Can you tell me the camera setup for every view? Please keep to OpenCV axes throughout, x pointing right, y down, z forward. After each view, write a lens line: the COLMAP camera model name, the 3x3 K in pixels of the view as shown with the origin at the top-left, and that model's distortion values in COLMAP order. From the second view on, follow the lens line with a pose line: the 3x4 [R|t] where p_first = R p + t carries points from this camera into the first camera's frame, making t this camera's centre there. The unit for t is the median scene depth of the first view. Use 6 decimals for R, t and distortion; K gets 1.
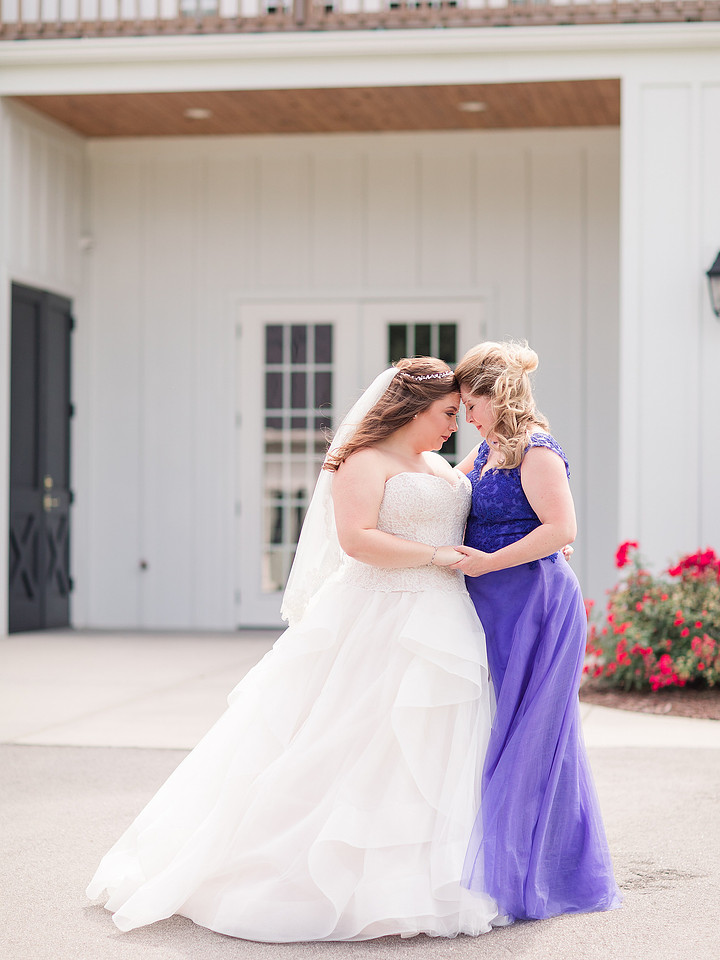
lens RADIAL K [[2601.7, 0, 360.0], [0, 2601.7, 480.0], [0, 0, 1]] dist [-0.091983, -0.739819]
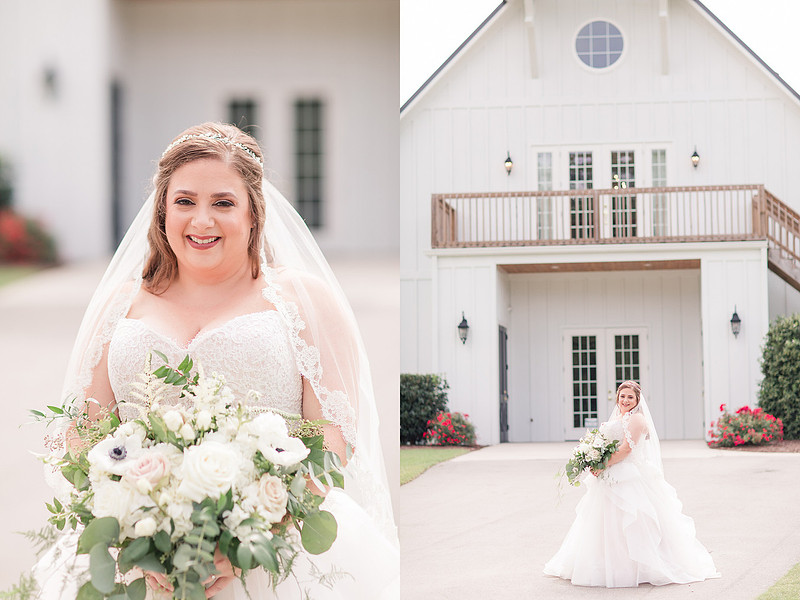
lens RADIAL K [[1580.5, 0, 627.0], [0, 1580.5, 298.0], [0, 0, 1]] dist [0.095520, 0.015606]
pose [[0.988848, -0.015669, 0.148104, -0.251296], [0.023998, 0.998219, -0.054617, -0.004407], [-0.146985, 0.057562, 0.987462, -0.812308]]
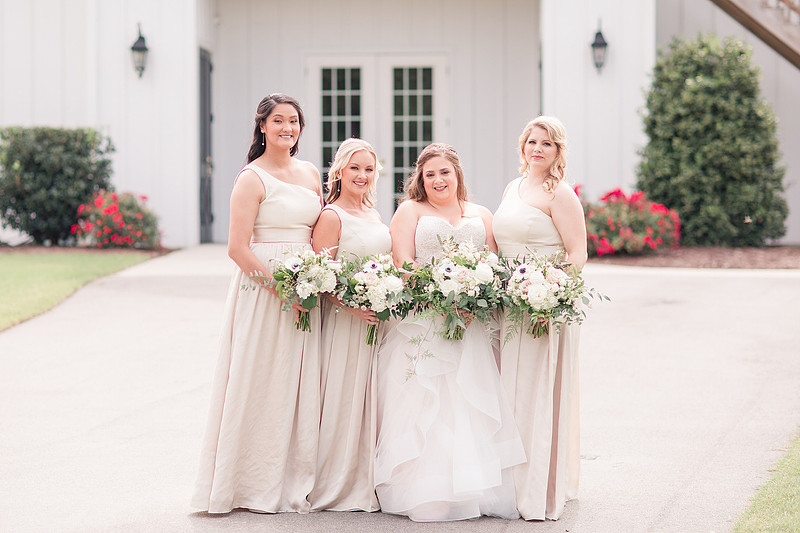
lens RADIAL K [[2458.5, 0, 372.6], [0, 2458.5, 266.6], [0, 0, 1]] dist [-0.006064, 0.374951]
pose [[0.990144, -0.016734, 0.139048, -0.246655], [0.010280, 0.998842, 0.047004, -0.003943], [-0.139673, -0.045112, 0.989169, -0.678116]]
